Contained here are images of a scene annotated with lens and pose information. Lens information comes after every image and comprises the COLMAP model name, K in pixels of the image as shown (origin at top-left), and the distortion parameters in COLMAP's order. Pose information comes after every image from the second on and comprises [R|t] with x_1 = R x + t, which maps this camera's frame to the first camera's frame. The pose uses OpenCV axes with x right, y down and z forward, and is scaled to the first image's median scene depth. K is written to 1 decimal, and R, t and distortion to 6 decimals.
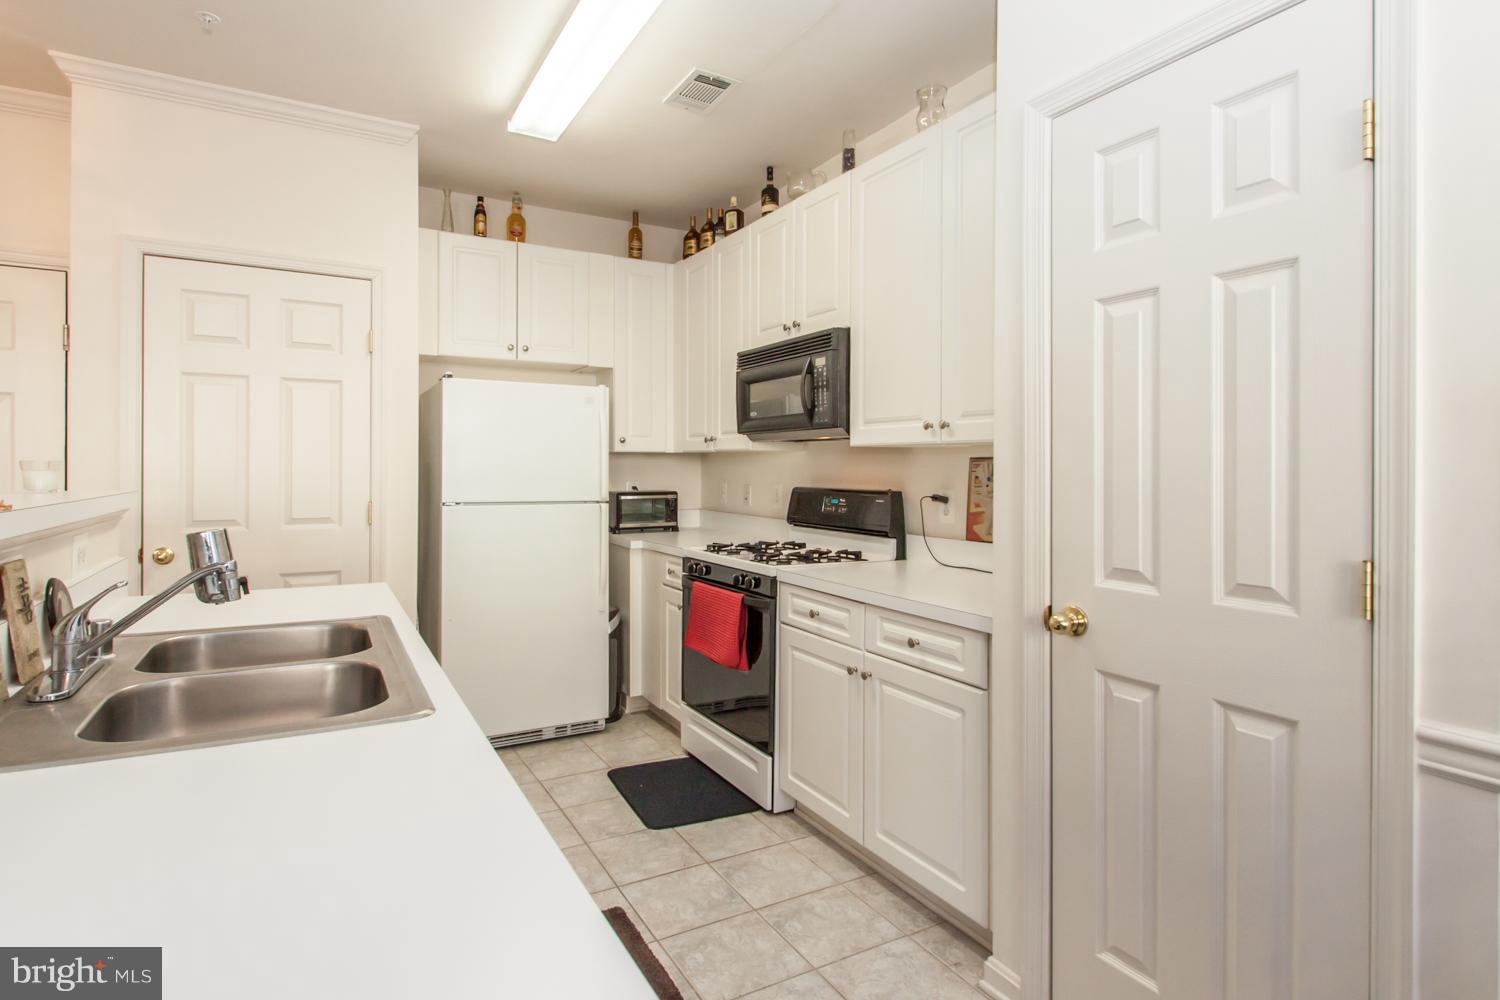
lens RADIAL K [[773.6, 0, 823.3], [0, 773.6, 466.6], [0, 0, 1]] dist [0.001541, -0.002195]
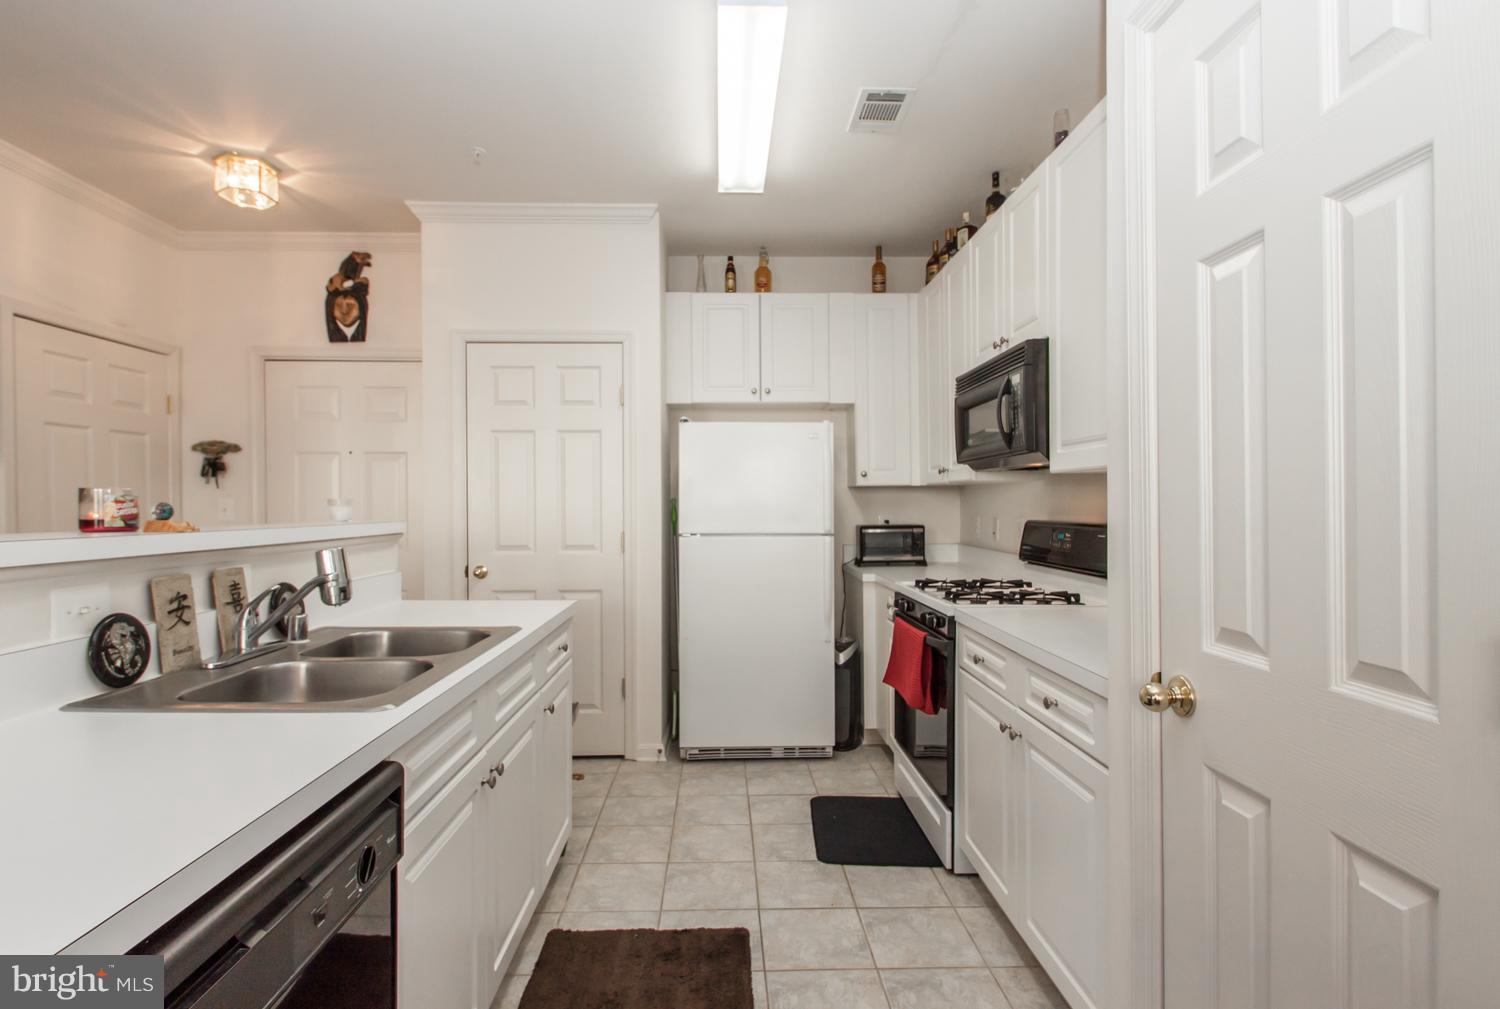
lens RADIAL K [[773.6, 0, 764.0], [0, 773.6, 502.9], [0, 0, 1]] dist [0.001541, -0.002195]
pose [[0.876791, -0.010583, -0.480754, 0.179299], [0.011360, 0.999935, -0.001294, 0.005506], [0.480737, -0.004327, 0.876854, 0.082116]]
